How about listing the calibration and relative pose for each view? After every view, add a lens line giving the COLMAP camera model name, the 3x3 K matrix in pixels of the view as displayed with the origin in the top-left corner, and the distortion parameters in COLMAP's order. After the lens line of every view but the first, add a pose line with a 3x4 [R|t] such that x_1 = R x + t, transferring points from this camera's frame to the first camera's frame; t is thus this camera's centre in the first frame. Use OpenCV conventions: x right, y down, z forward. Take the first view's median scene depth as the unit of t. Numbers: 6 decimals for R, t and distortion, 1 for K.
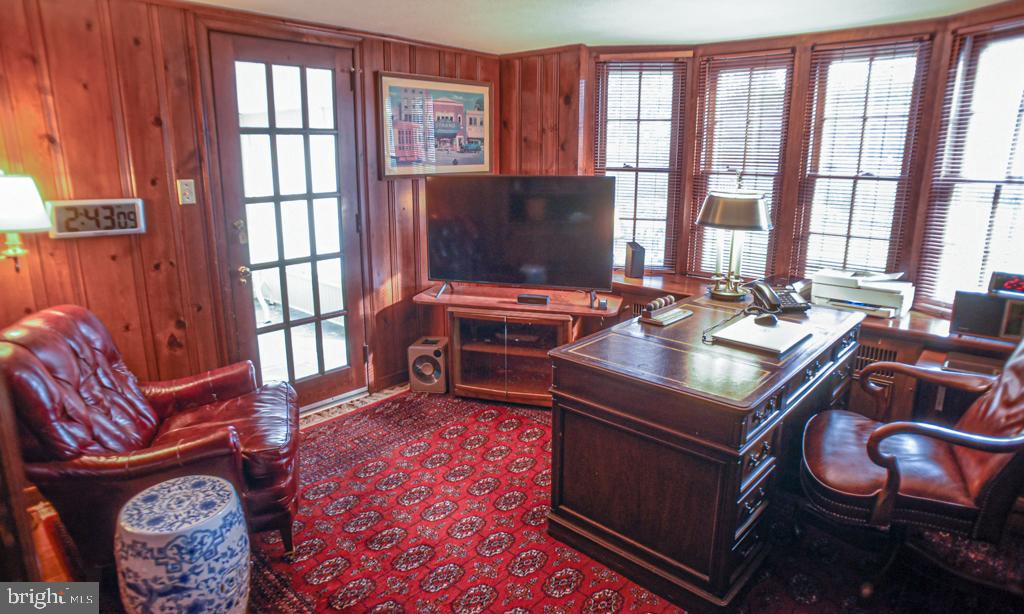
lens RADIAL K [[596.5, 0, 509.2], [0, 596.5, 289.3], [0, 0, 1]] dist [0.003595, 0.001799]
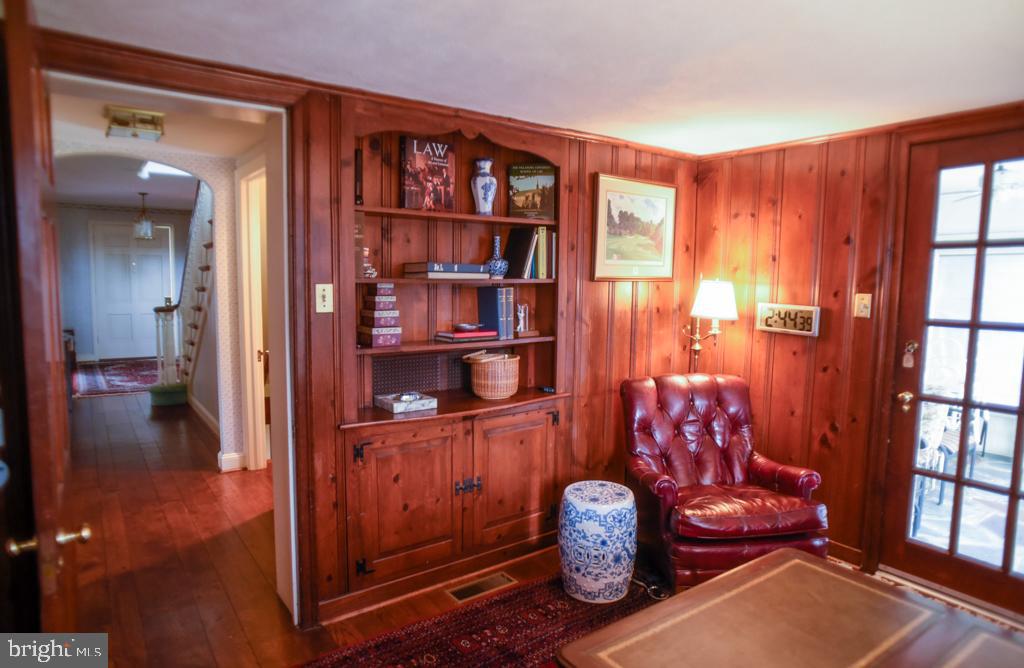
lens RADIAL K [[614.4, 0, 512.0], [0, 614.4, 334.0], [0, 0, 1]] dist [-0.028991, -0.000384]
pose [[-0.198745, 0.090802, -0.975836, 0.640946], [-0.236625, 0.961795, 0.137688, -0.123110], [0.951057, 0.258272, -0.169666, 0.647240]]
